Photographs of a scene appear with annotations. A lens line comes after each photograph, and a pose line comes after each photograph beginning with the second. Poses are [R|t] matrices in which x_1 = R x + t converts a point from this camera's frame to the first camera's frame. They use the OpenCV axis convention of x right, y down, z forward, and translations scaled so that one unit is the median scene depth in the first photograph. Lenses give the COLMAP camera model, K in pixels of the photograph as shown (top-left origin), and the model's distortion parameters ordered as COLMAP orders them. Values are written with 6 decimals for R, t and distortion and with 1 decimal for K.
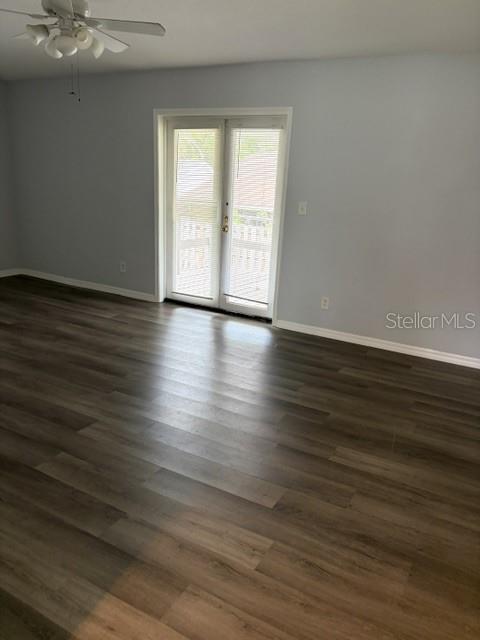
lens RADIAL K [[484.1, 0, 239.6], [0, 484.1, 314.8], [0, 0, 1]] dist [0.068936, -0.076769]
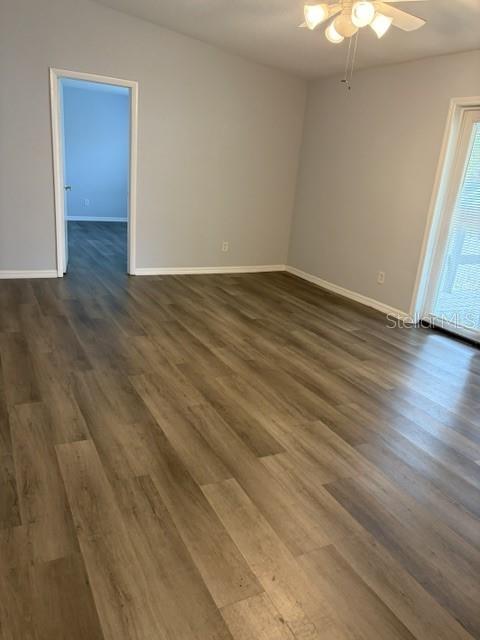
lens RADIAL K [[484.1, 0, 239.6], [0, 484.1, 314.8], [0, 0, 1]] dist [0.068936, -0.076769]
pose [[0.833852, 0.179714, -0.521914, 0.032219], [-0.183611, 0.981978, 0.044779, -0.029683], [0.520555, 0.058490, 0.851822, 0.129664]]
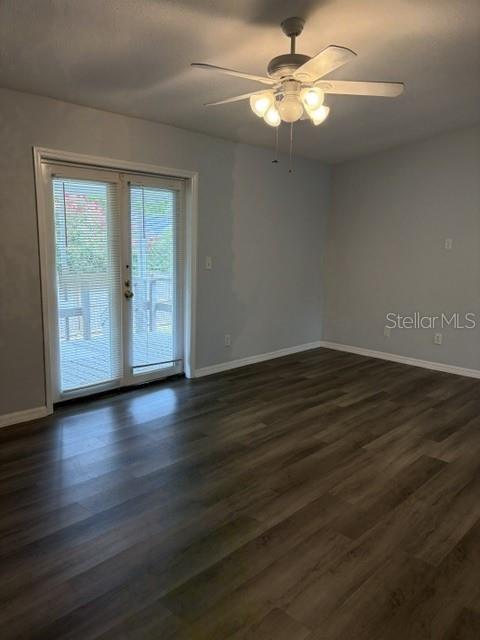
lens RADIAL K [[481.4, 0, 229.4], [0, 481.4, 318.9], [0, 0, 1]] dist [0.004572, -0.009411]
pose [[0.268875, -0.208168, 0.940411, -0.914066], [0.247229, 0.958569, 0.141502, -0.240933], [-0.930905, 0.194450, 0.309201, 0.645049]]
